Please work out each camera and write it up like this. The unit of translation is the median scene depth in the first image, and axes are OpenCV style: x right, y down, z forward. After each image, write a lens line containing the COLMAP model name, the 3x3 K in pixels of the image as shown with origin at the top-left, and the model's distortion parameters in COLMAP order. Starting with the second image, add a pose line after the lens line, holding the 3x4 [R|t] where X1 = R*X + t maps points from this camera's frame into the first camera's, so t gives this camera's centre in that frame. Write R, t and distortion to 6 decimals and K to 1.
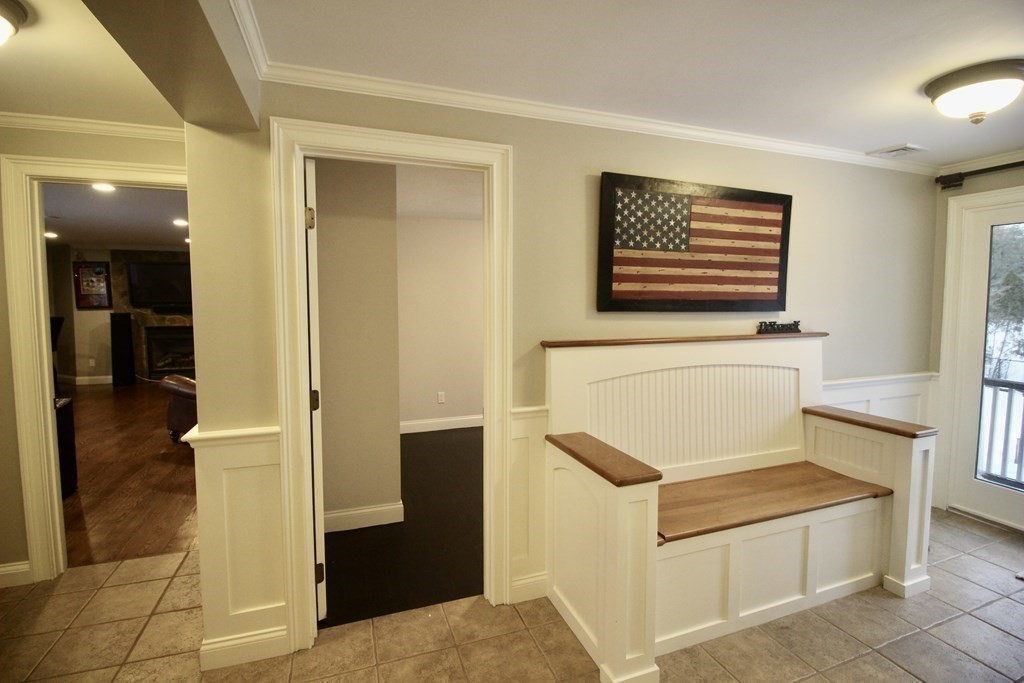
lens RADIAL K [[478.1, 0, 511.4], [0, 478.1, 335.8], [0, 0, 1]] dist [-0.020518, -0.000268]
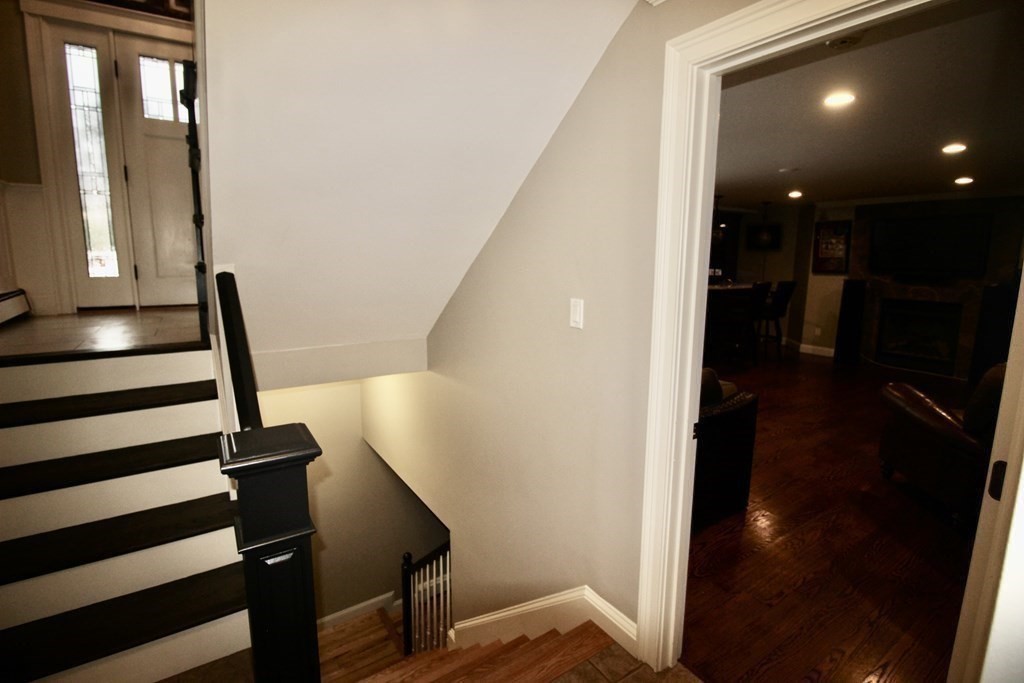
lens RADIAL K [[478.1, 0, 511.4], [0, 478.1, 334.5], [0, 0, 1]] dist [-0.020518, -0.000268]
pose [[0.235342, 0.155419, -0.959406, -0.130778], [-0.072587, 0.987185, 0.142114, -0.026593], [0.969198, 0.036195, 0.243607, 0.181762]]
